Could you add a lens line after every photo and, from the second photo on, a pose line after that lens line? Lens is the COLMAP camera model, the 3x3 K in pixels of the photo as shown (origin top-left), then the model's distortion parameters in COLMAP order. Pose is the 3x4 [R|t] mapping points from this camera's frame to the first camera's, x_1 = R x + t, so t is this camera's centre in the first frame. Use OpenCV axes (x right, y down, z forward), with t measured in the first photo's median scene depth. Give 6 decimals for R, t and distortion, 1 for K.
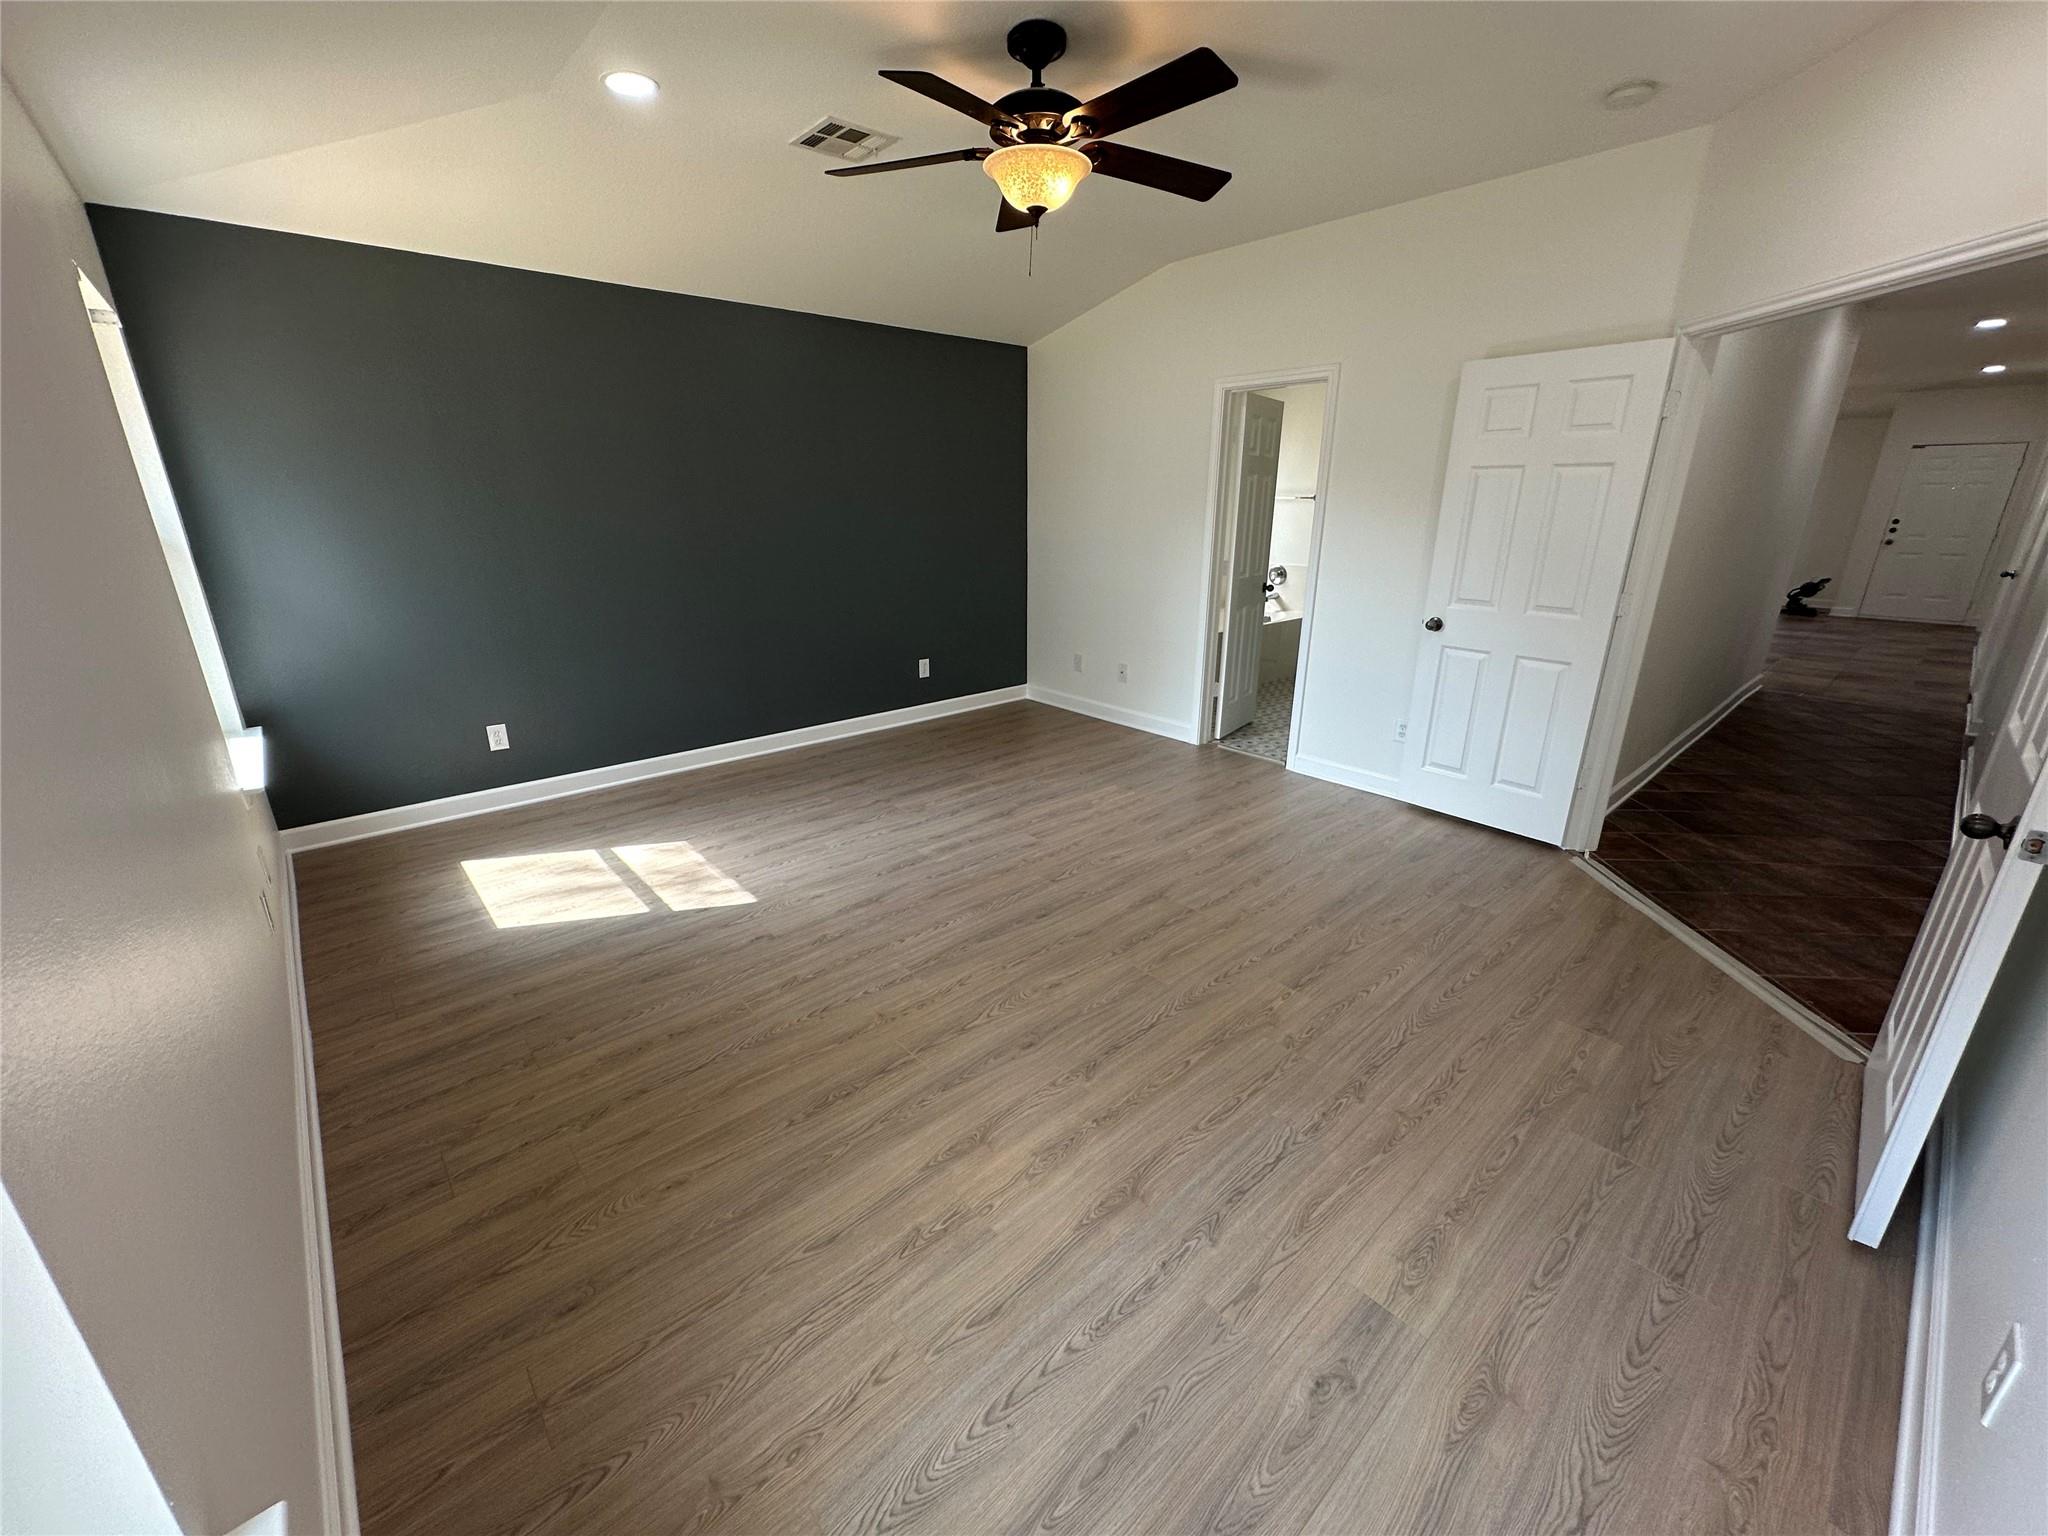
lens RADIAL K [[817.1, 0, 1020.1], [0, 817.1, 774.2], [0, 0, 1]] dist [-0.001695, 0.000957]
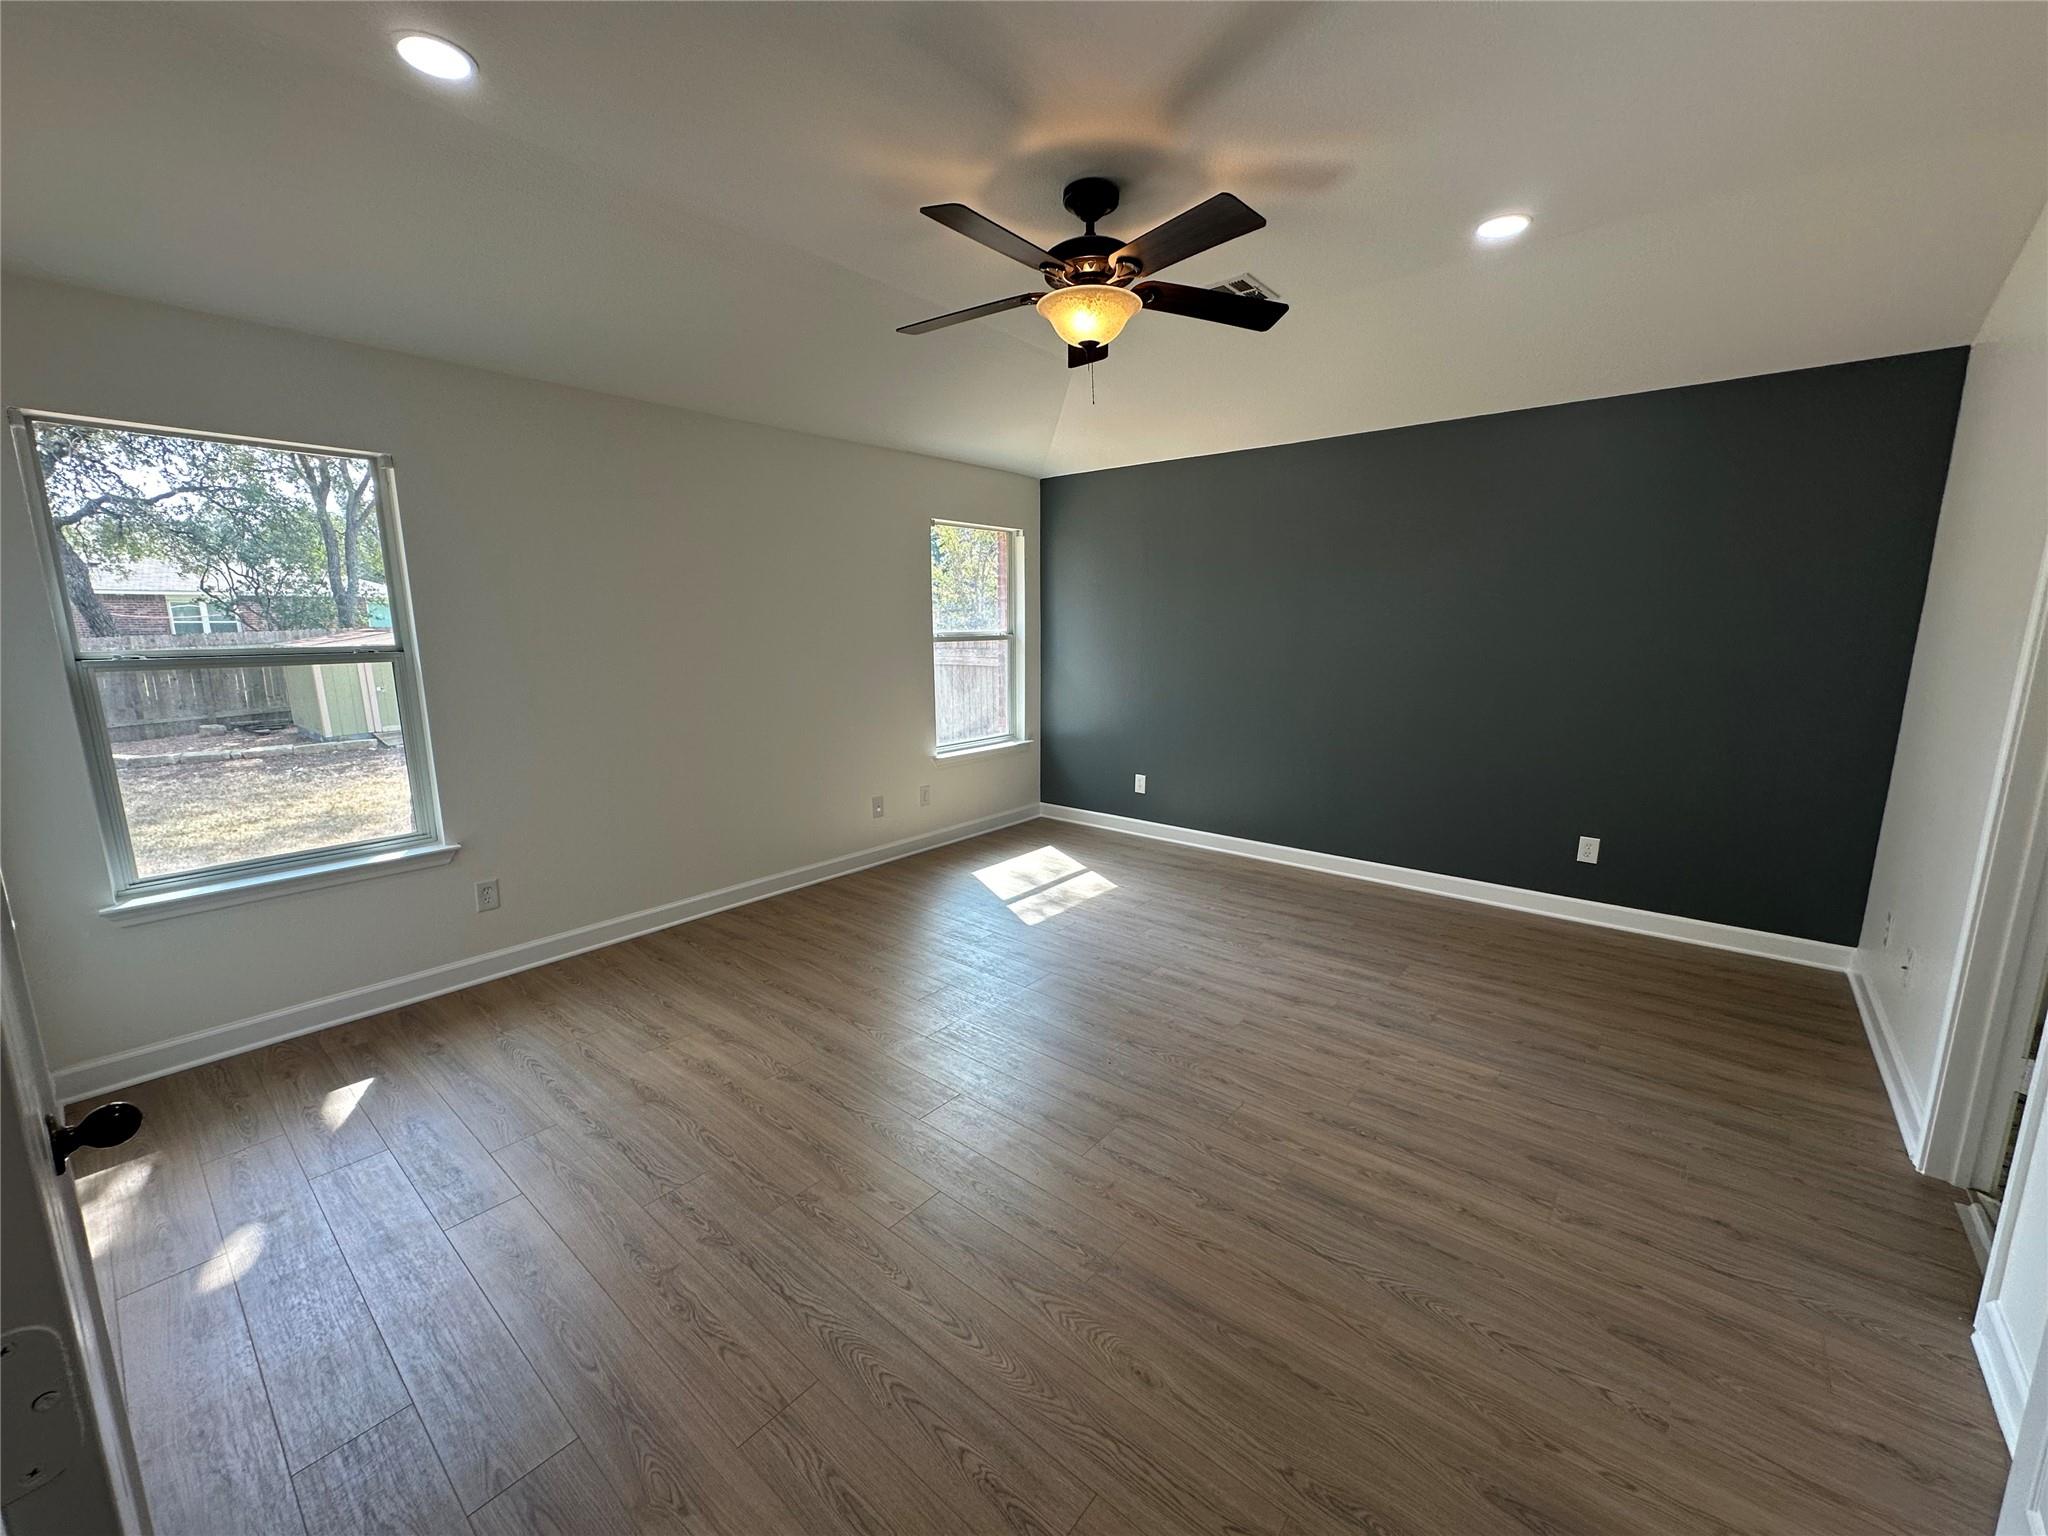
lens RADIAL K [[817.1, 0, 1071.9], [0, 817.1, 780.1], [0, 0, 1]] dist [-0.001695, 0.000957]
pose [[0.164800, 0.190322, -0.967790, 0.769898], [-0.316289, 0.939586, 0.130917, -0.215681], [0.934239, 0.284527, 0.215041, 0.615358]]
